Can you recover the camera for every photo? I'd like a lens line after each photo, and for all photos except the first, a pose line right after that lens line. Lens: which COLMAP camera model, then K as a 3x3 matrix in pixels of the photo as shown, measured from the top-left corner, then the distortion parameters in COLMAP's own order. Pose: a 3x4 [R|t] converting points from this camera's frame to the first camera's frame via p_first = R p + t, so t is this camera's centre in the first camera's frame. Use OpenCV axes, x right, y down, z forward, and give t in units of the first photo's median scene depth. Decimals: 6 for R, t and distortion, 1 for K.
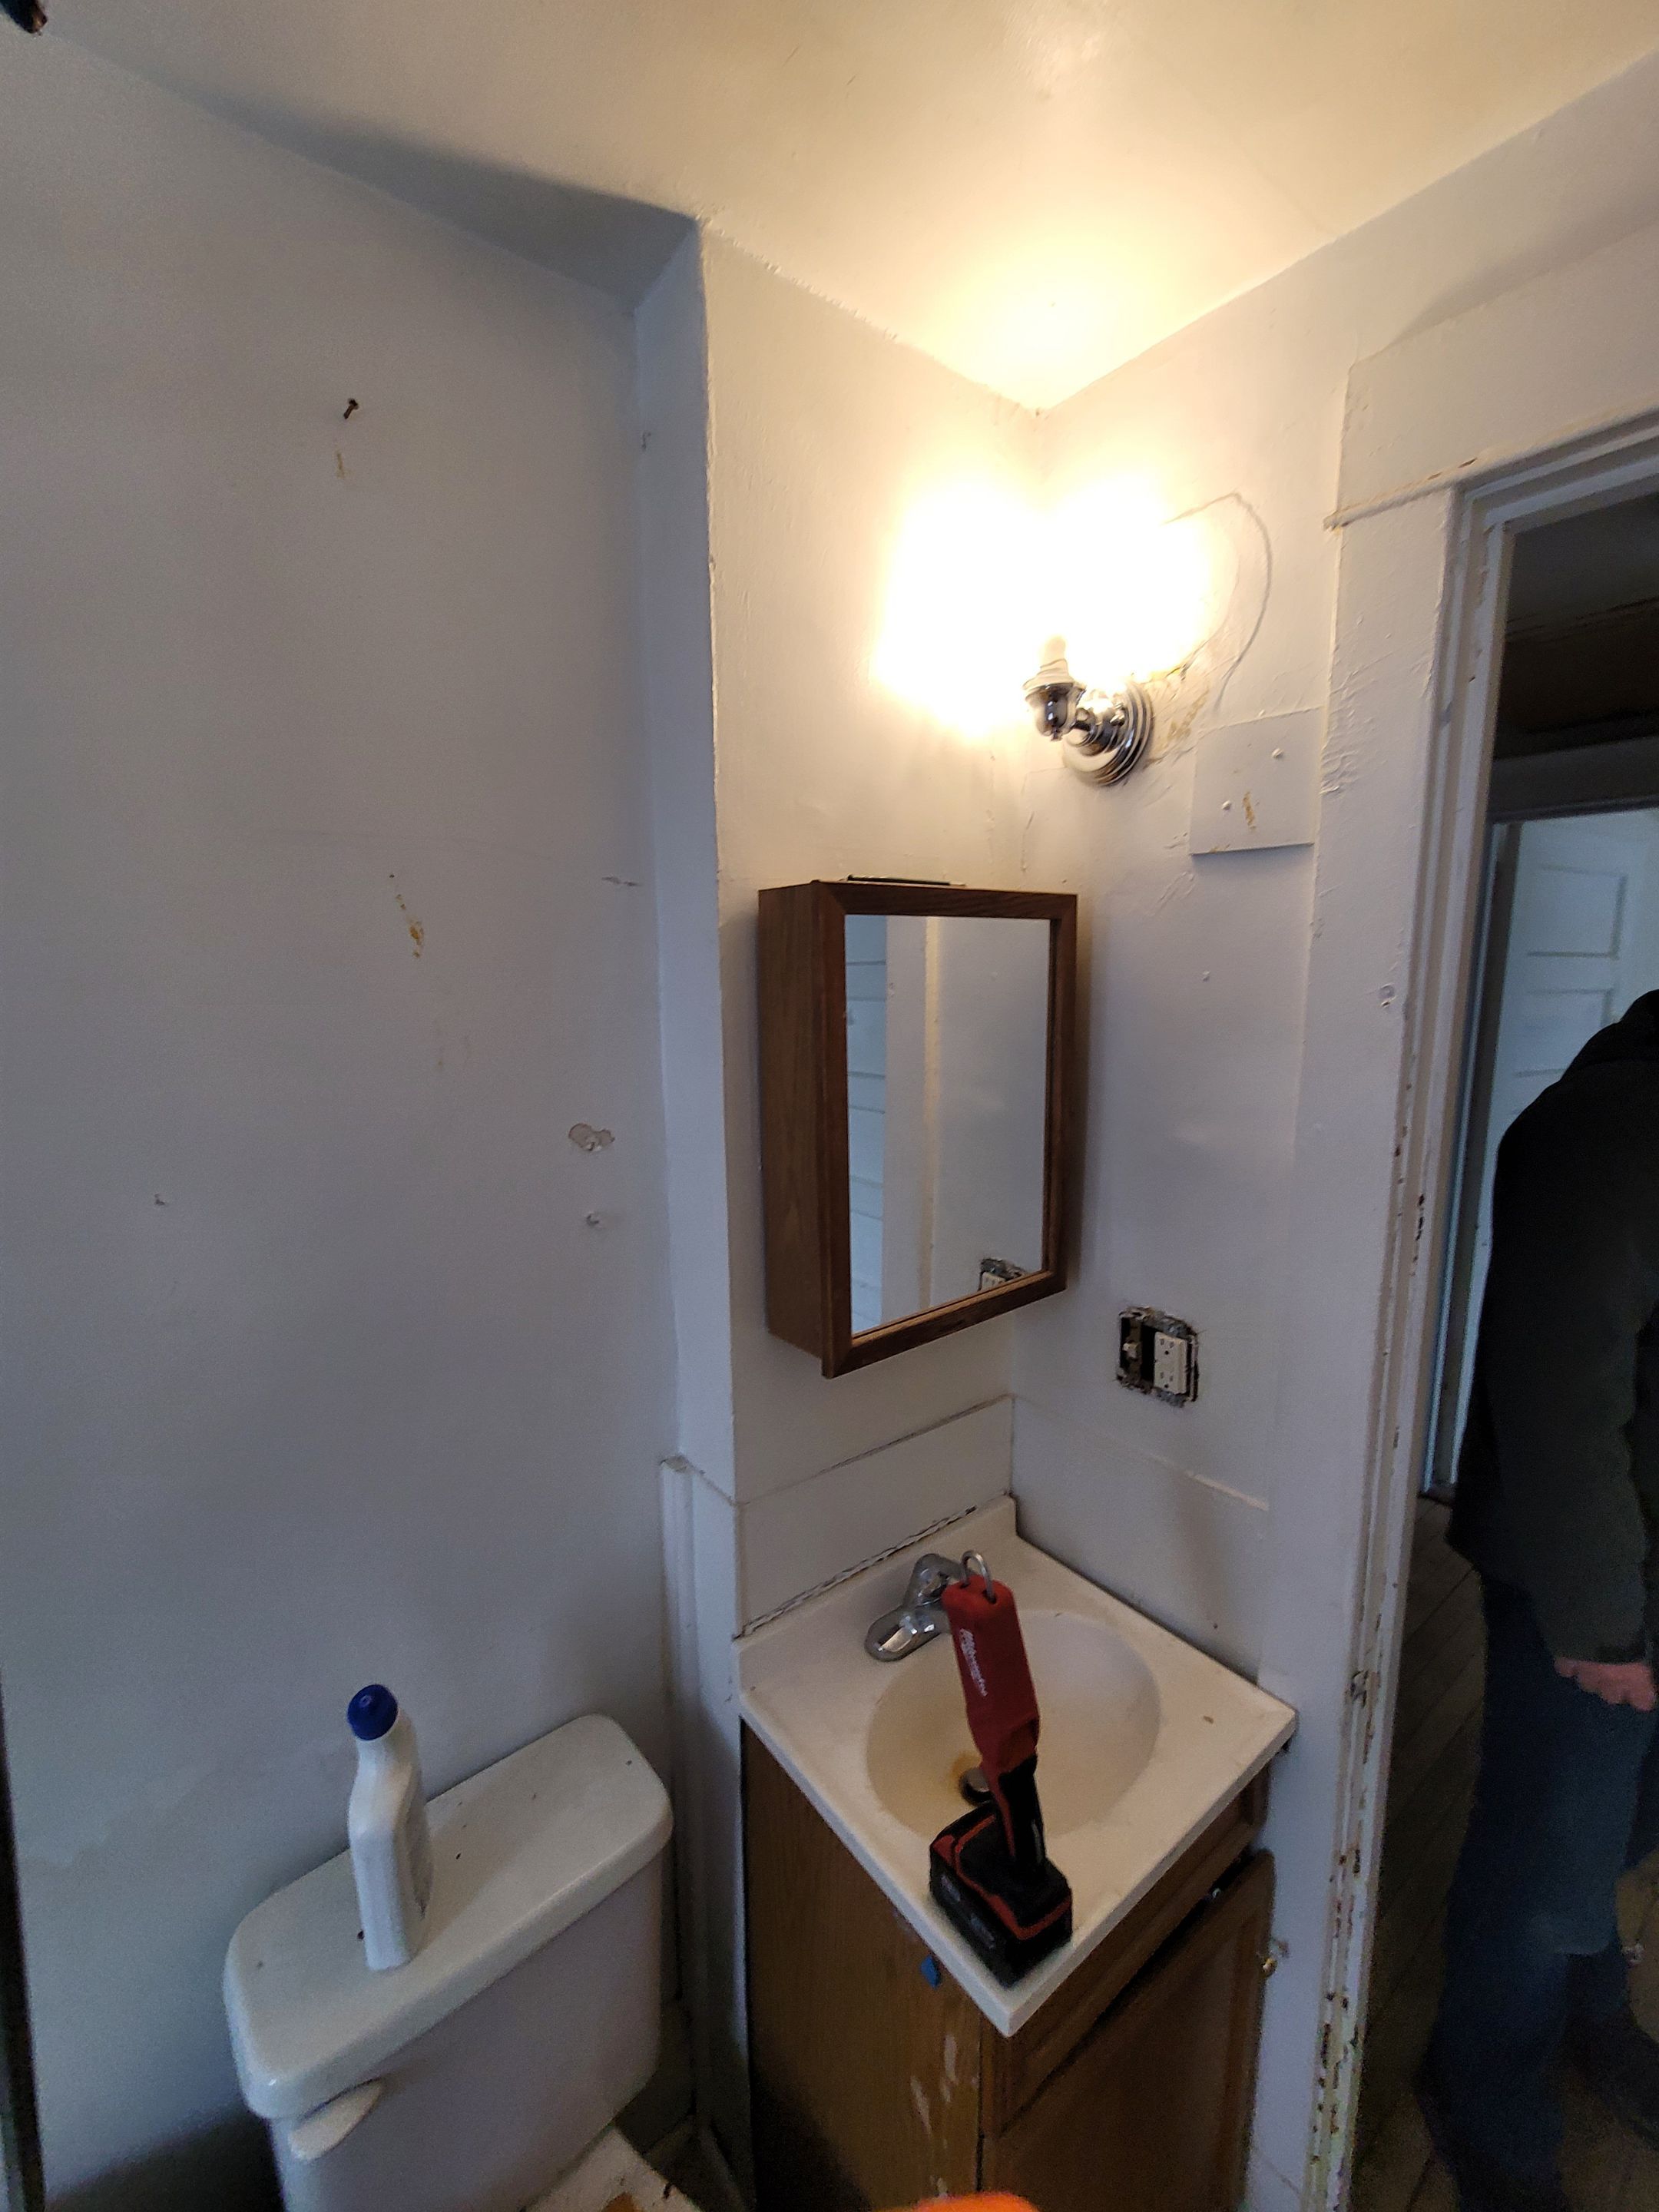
lens RADIAL K [[897.8, 0, 832.3], [0, 897.8, 1103.5], [0, 0, 1]] dist [-0.000775, -0.000097]
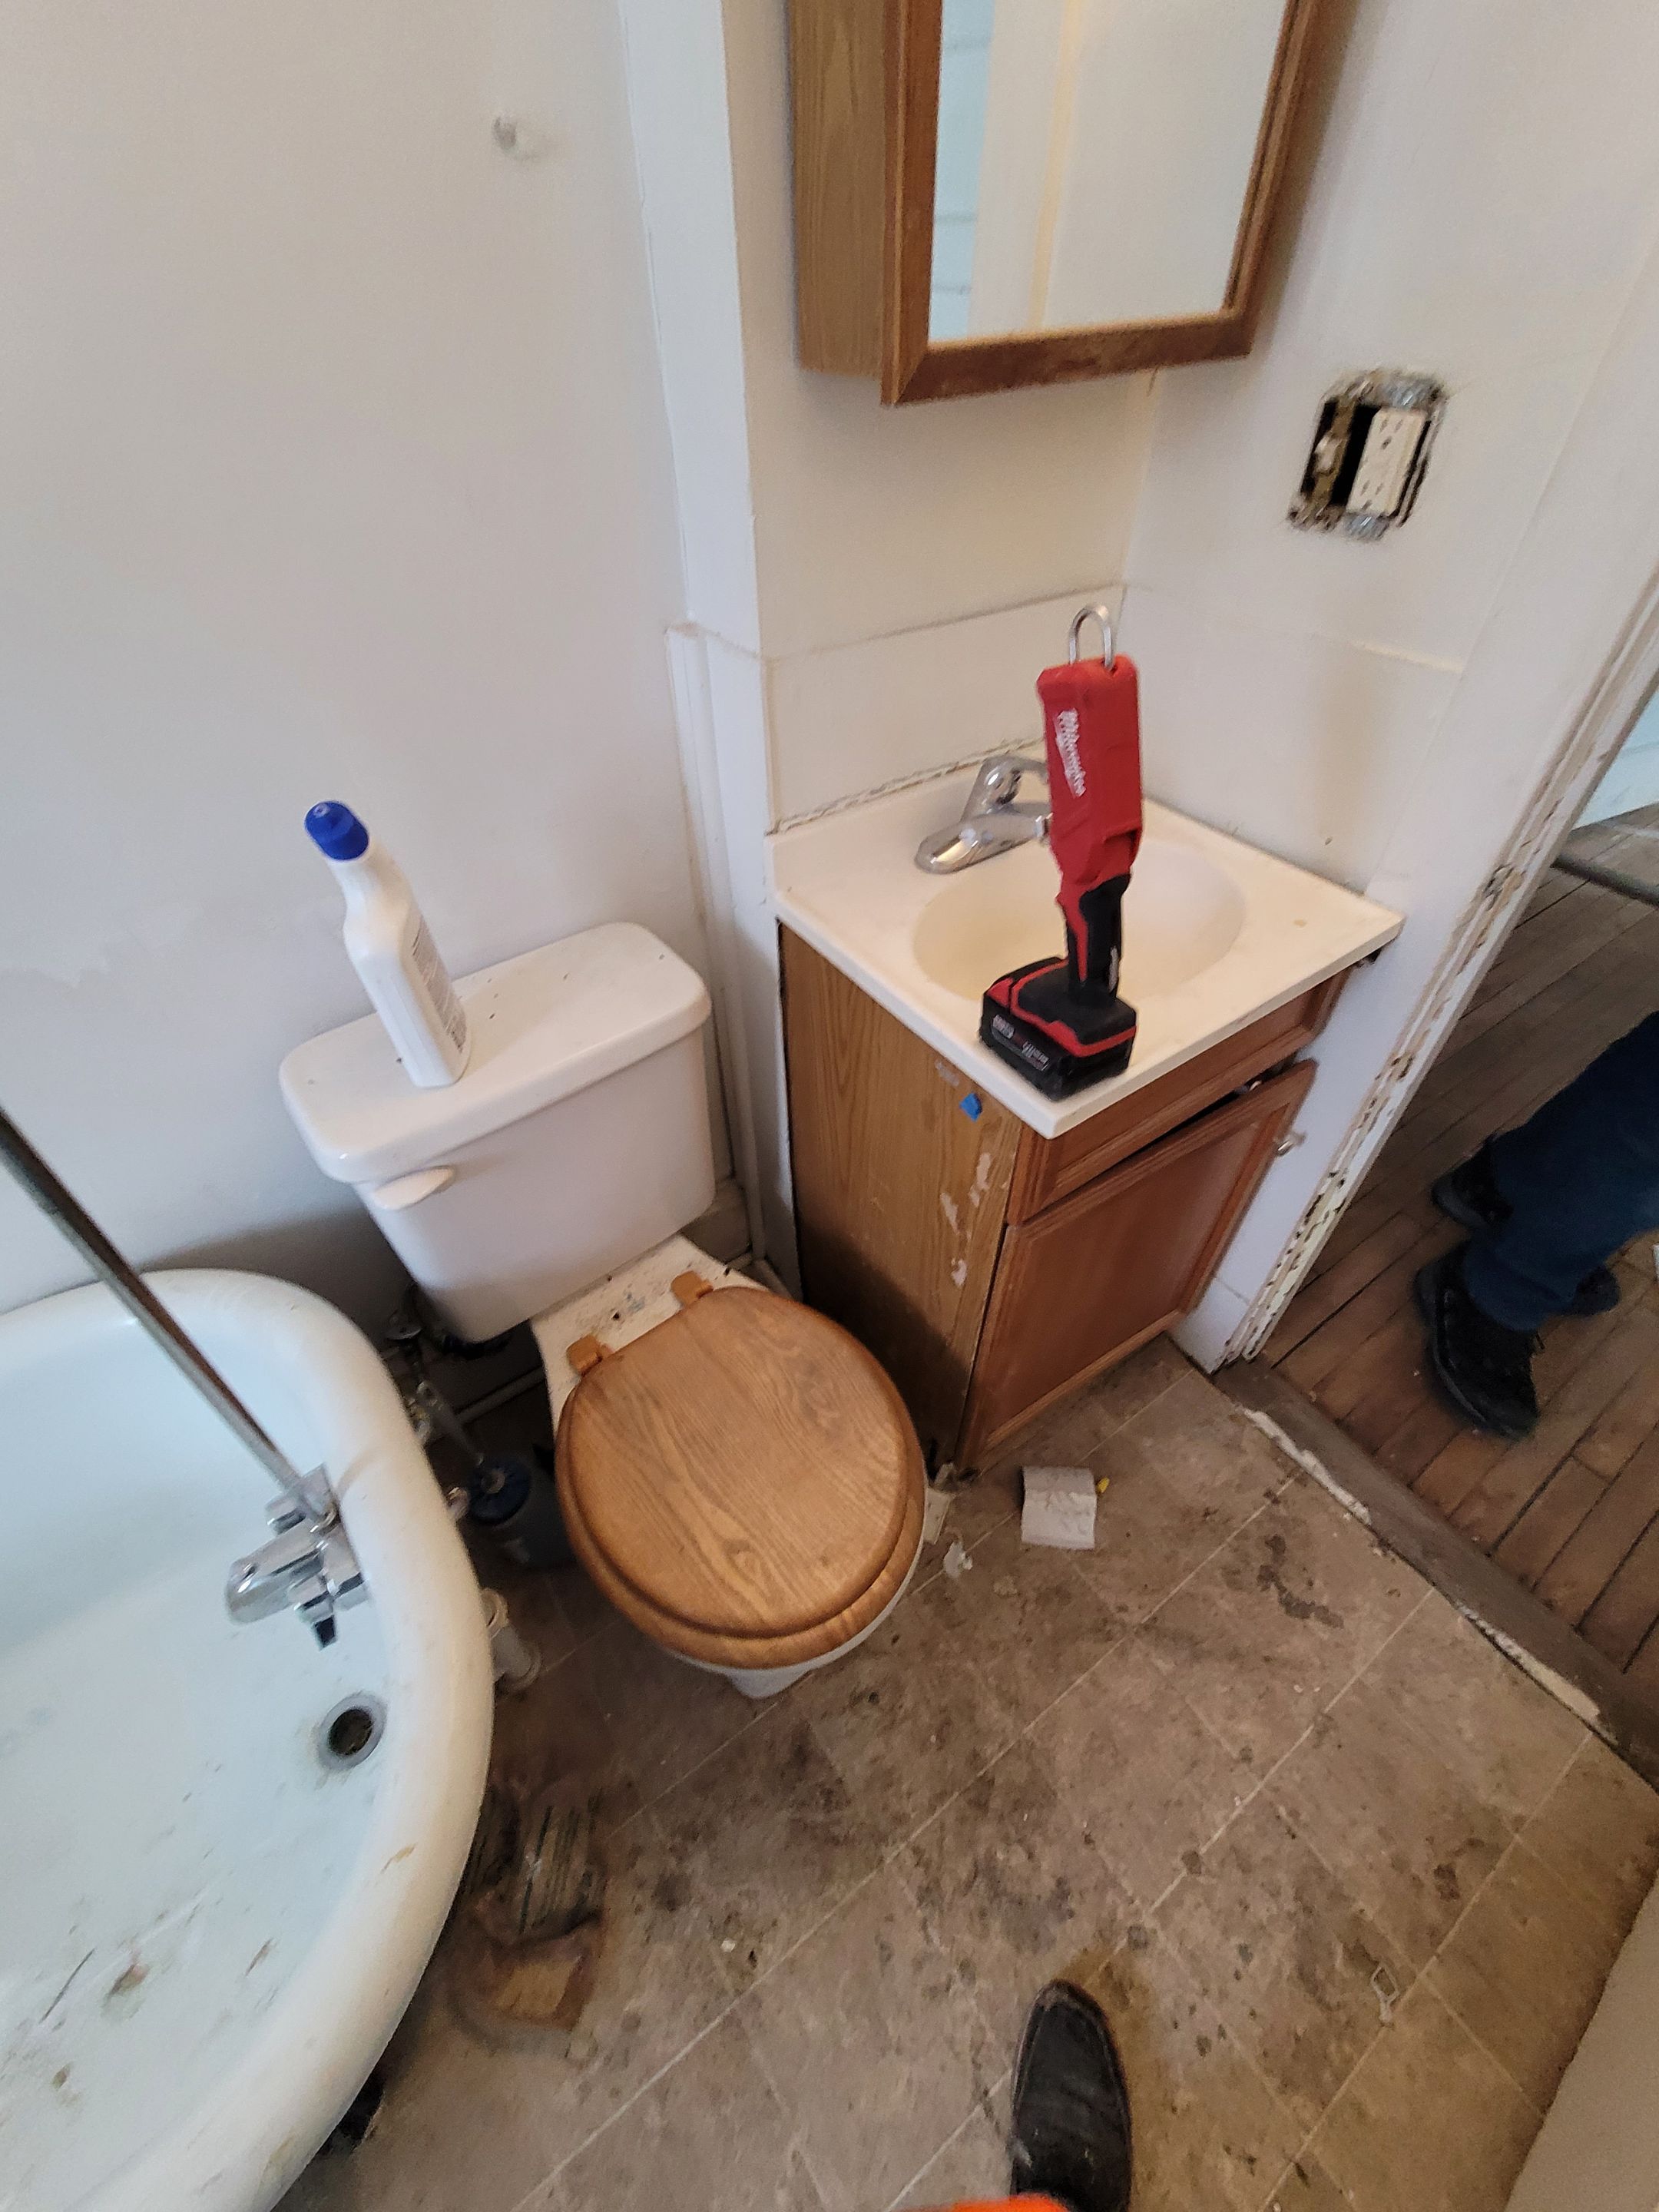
lens RADIAL K [[897.8, 0, 833.5], [0, 897.8, 1109.9], [0, 0, 1]] dist [-0.000775, -0.000097]
pose [[0.998918, 0.030917, -0.034728, -0.006630], [-0.005076, 0.814940, 0.579523, 0.319891], [0.046218, -0.578720, 0.814216, 0.144972]]
